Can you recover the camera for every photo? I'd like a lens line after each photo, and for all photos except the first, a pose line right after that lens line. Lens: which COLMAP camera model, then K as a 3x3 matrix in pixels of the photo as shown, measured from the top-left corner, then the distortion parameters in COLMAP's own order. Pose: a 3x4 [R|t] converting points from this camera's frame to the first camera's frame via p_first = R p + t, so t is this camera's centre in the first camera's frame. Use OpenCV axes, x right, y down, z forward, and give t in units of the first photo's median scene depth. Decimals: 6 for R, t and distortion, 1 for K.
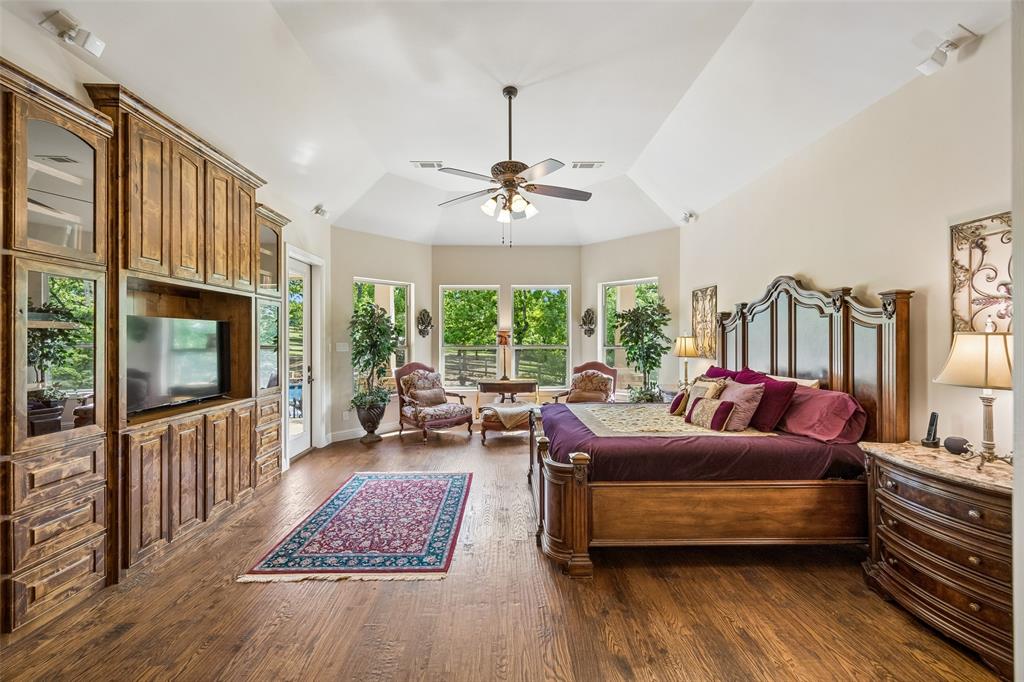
lens RADIAL K [[391.5, 0, 518.8], [0, 391.5, 338.6], [0, 0, 1]] dist [-0.001546, 0.000430]
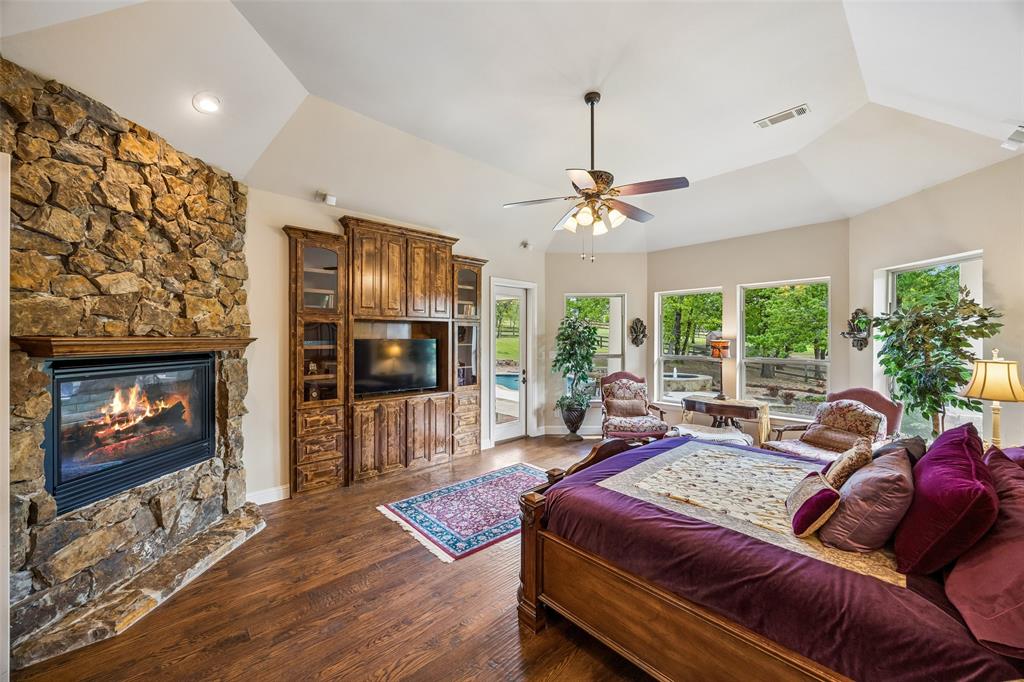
lens RADIAL K [[391.5, 0, 547.2], [0, 391.5, 335.5], [0, 0, 1]] dist [-0.001546, 0.000430]
pose [[0.677011, 0.002433, -0.735969, 0.602621], [-0.003678, 0.999993, -0.000077, -0.054595], [0.735964, 0.002759, 0.677015, 0.281482]]
